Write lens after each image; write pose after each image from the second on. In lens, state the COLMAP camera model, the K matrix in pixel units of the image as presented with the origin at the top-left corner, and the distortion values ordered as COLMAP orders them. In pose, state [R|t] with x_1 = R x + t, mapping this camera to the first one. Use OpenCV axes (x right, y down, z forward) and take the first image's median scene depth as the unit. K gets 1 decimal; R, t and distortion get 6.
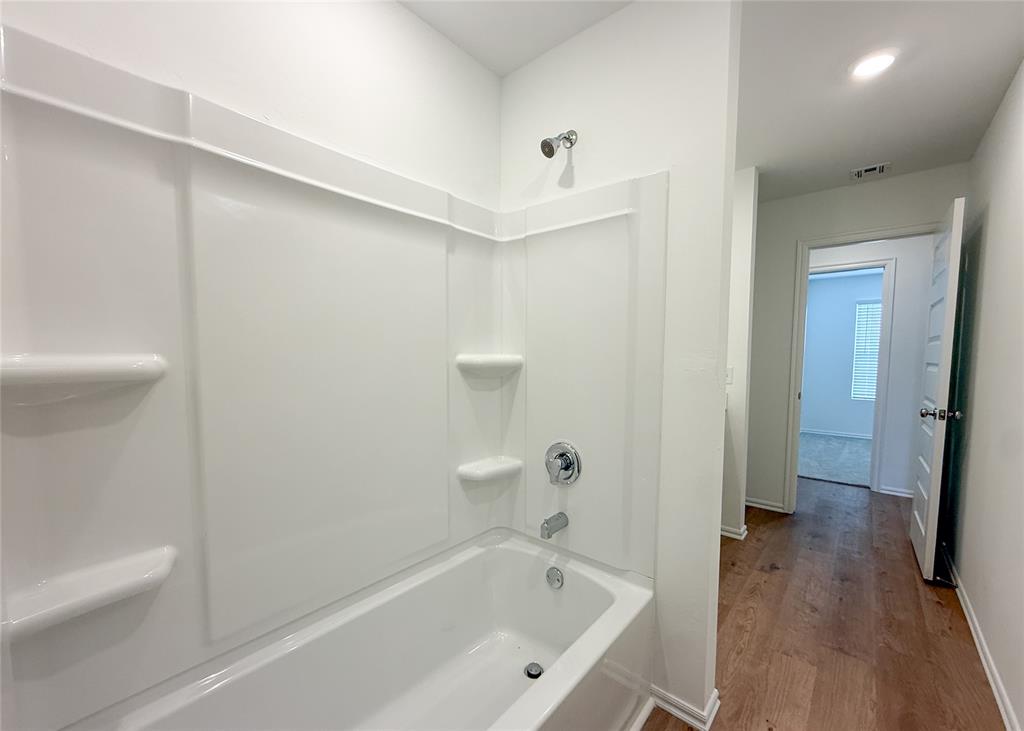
lens RADIAL K [[412.6, 0, 510.7], [0, 412.6, 382.5], [0, 0, 1]] dist [-0.002142, 0.000598]
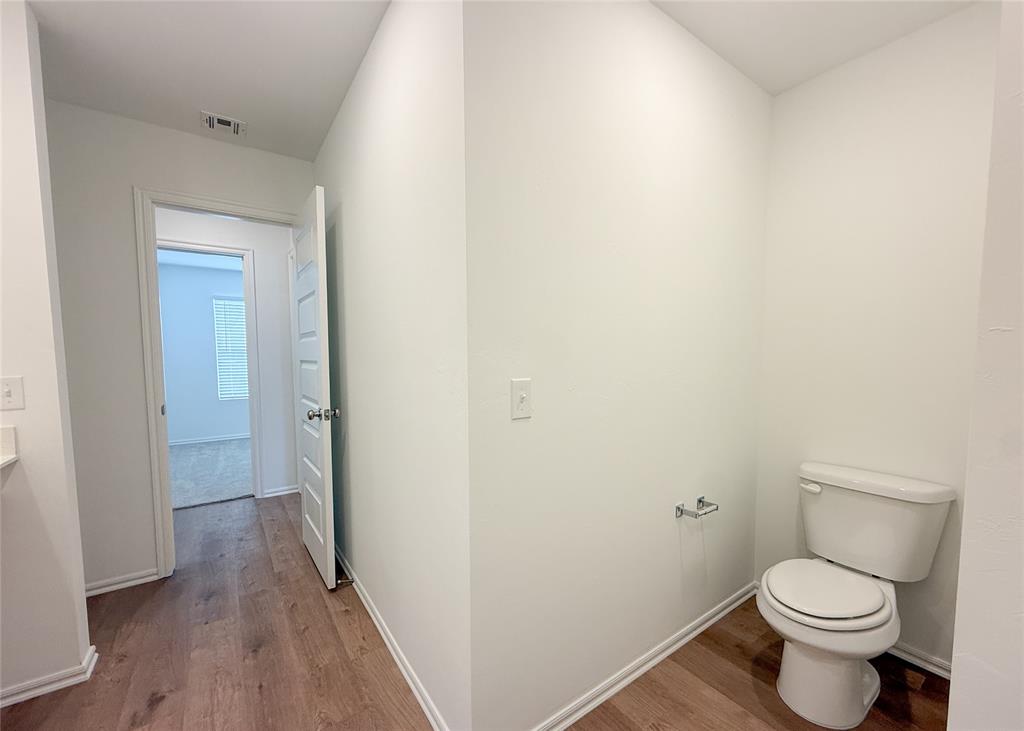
lens RADIAL K [[412.6, 0, 510.7], [0, 412.6, 382.5], [0, 0, 1]] dist [-0.002142, 0.000598]
pose [[0.243526, -0.073790, 0.967083, 0.185045], [0.070613, 0.995804, 0.058201, -0.016435], [-0.967321, 0.054115, 0.247715, 0.274356]]
